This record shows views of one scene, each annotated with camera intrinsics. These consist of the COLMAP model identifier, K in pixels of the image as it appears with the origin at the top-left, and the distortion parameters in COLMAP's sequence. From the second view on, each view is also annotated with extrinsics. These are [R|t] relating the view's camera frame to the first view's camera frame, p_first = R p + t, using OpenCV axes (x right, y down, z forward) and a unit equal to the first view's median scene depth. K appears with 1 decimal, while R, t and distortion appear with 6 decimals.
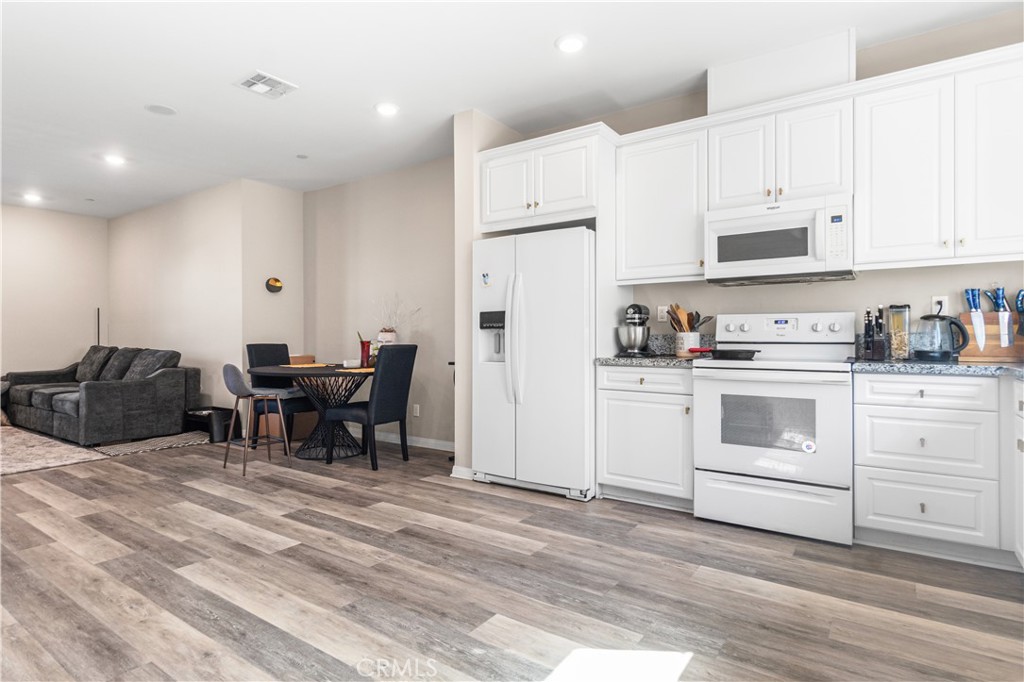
lens RADIAL K [[548.7, 0, 500.9], [0, 548.7, 339.5], [0, 0, 1]] dist [0.003141, -0.004237]
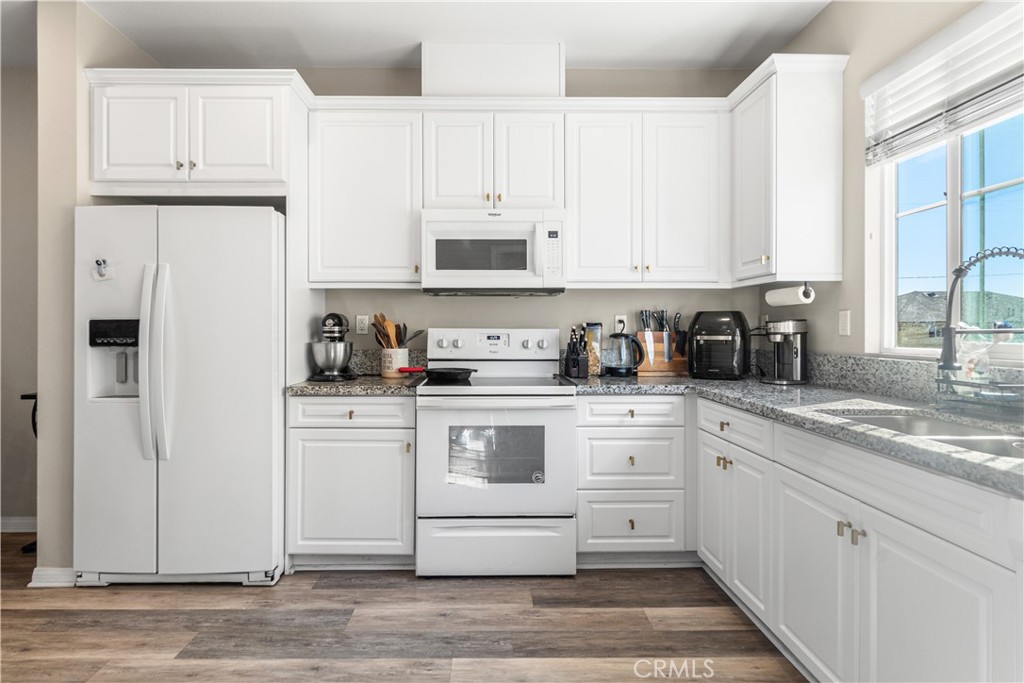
lens RADIAL K [[548.7, 0, 489.9], [0, 548.7, 331.3], [0, 0, 1]] dist [0.003141, -0.004237]
pose [[0.810654, 0.001313, 0.585523, -0.041400], [-0.001081, 0.999999, -0.000746, -0.043470], [-0.585524, -0.000028, 0.810655, 0.257176]]
